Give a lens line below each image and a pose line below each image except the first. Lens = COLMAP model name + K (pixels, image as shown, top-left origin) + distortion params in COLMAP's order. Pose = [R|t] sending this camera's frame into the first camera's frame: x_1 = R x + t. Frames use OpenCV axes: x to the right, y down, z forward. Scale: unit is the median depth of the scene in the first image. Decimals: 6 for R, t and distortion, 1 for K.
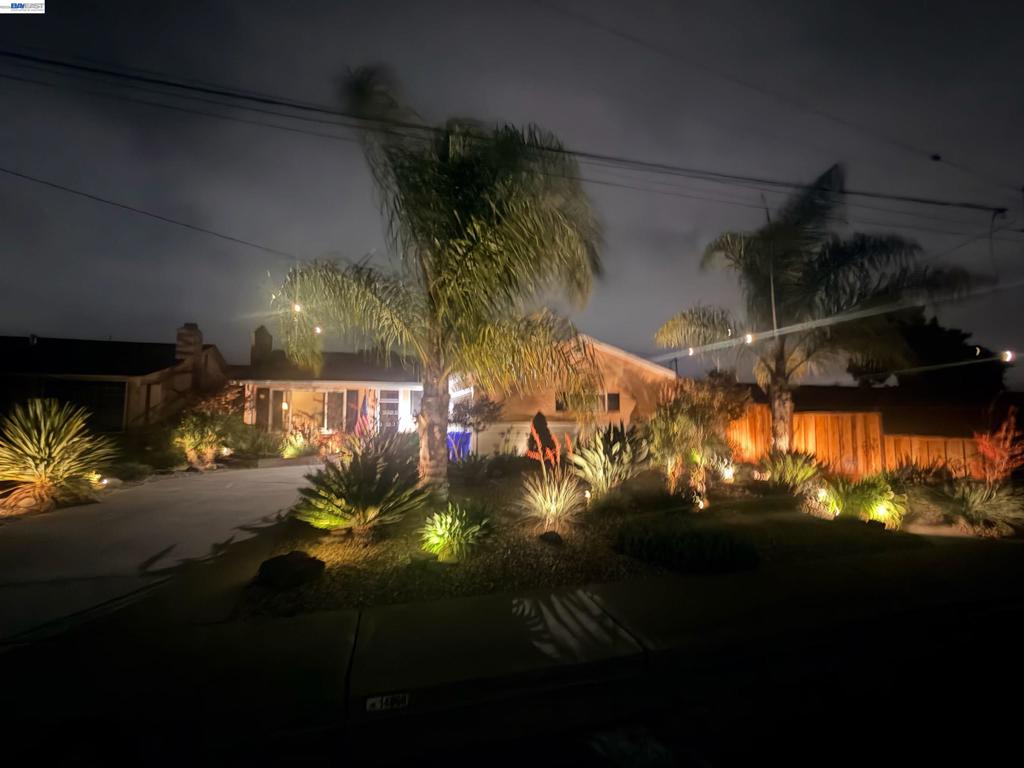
lens RADIAL K [[446.7, 0, 514.6], [0, 446.7, 373.3], [0, 0, 1]] dist [0.000393, -0.000349]
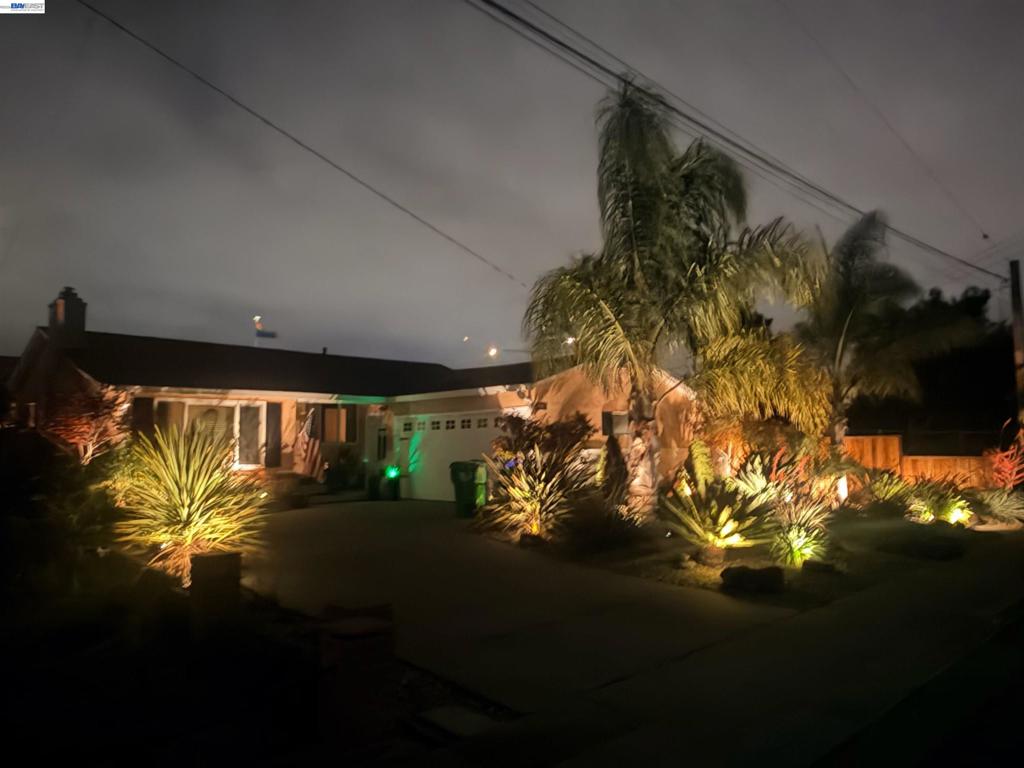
lens RADIAL K [[722.2, 0, 487.9], [0, 722.2, 349.9], [0, 0, 1]] dist [-0.001106, -0.003965]
pose [[0.885793, 0.054034, 0.460924, -0.998090], [-0.037008, 0.998260, -0.045904, -0.005496], [-0.462602, 0.023603, 0.886252, -0.135226]]
